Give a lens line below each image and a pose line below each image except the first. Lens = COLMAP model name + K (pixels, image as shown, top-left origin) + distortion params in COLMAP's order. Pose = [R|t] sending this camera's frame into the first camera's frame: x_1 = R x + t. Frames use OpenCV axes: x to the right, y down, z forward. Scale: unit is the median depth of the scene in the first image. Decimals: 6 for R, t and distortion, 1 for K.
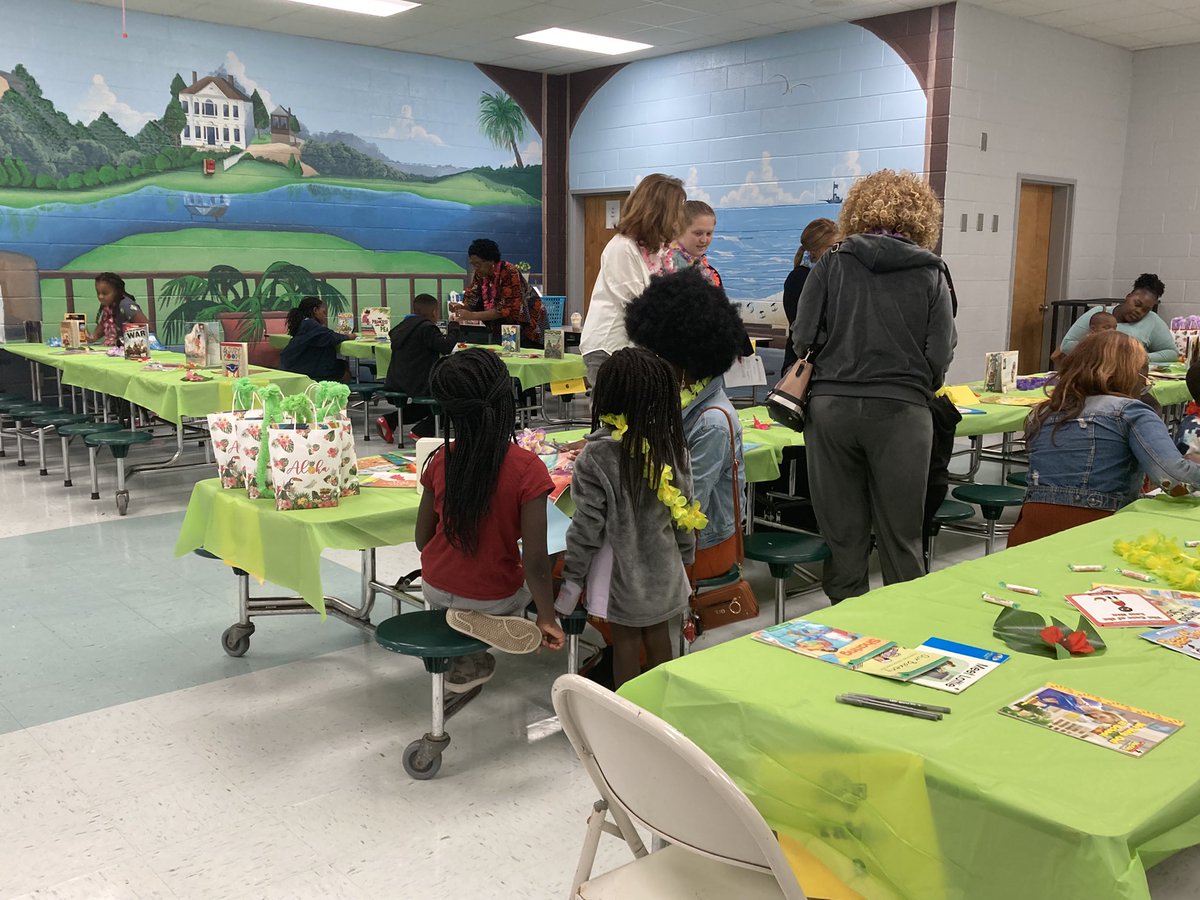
lens RADIAL K [[1141.6, 0, 600.0], [0, 1141.6, 447.9], [0, 0, 1]] dist [-0.009470, 0.000000]
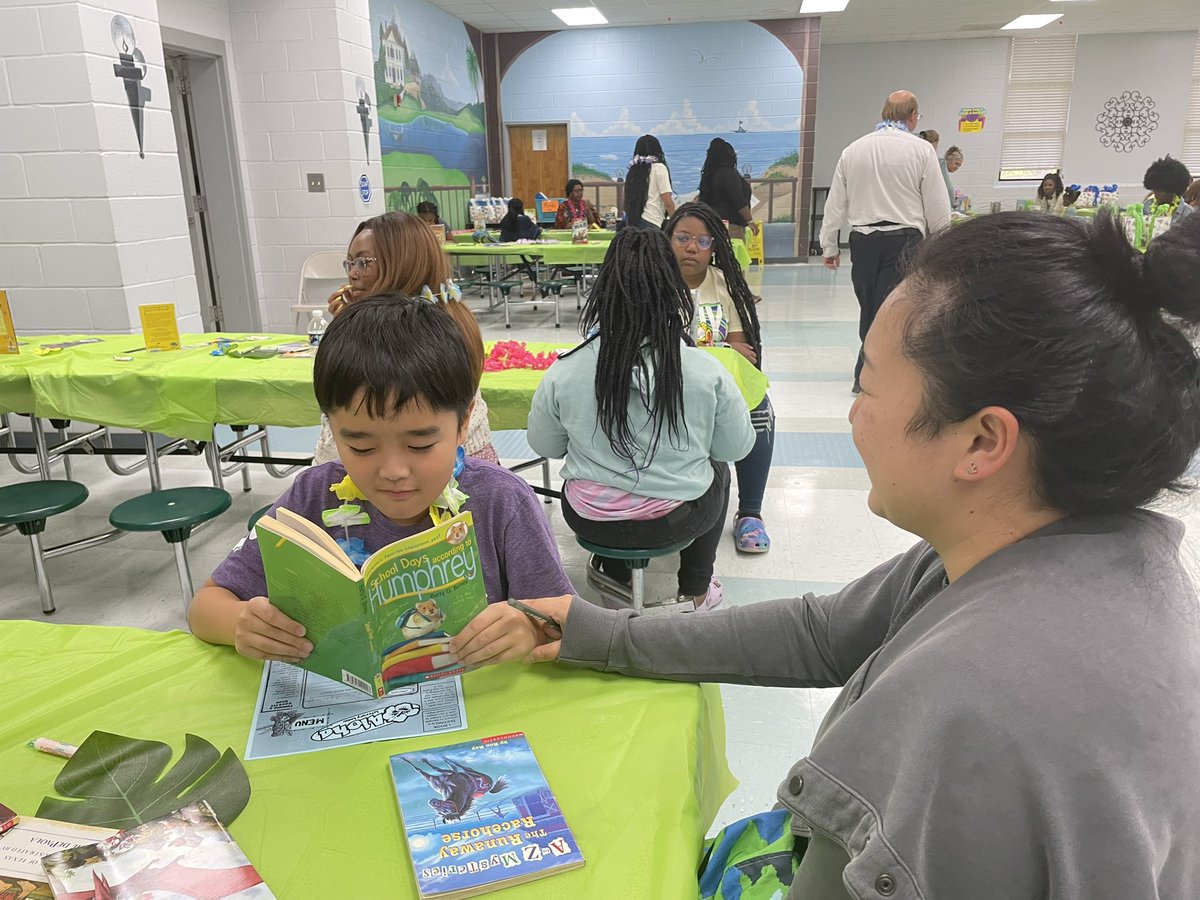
lens RADIAL K [[869.2, 0, 599.6], [0, 869.2, 452.7], [0, 0, 1]] dist [0.005121, 0.000759]
pose [[0.791271, -0.207202, 0.575290, -0.751793], [0.122975, 0.975538, 0.182217, -0.011462], [-0.598973, -0.073437, 0.797395, 0.056001]]
